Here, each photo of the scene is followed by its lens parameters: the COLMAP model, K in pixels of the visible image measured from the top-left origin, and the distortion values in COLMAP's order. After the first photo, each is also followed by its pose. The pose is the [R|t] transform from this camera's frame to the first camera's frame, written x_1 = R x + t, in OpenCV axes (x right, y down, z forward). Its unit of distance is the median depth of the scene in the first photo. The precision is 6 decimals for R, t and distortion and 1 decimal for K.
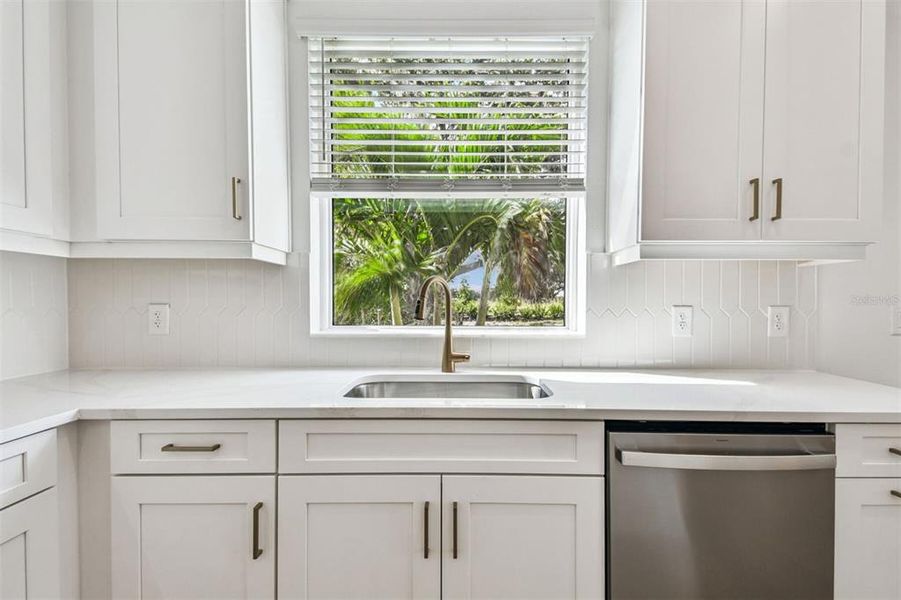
lens RADIAL K [[387.7, 0, 450.5], [0, 387.7, 300.0], [0, 0, 1]] dist [0.001402, 0.000084]
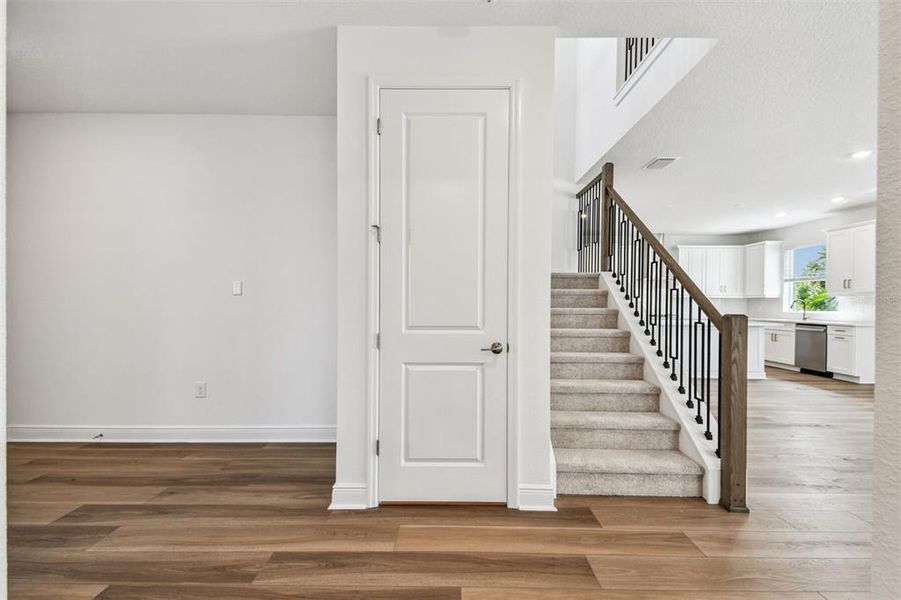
lens RADIAL K [[385.2, 0, 451.4], [0, 385.2, 309.2], [0, 0, 1]] dist [0.030459, 0.000075]
pose [[-0.004906, 0.007319, -0.999961, 7.050486], [-0.017705, 0.999816, 0.007405, 0.132015], [0.999831, 0.017741, -0.004776, -4.770203]]
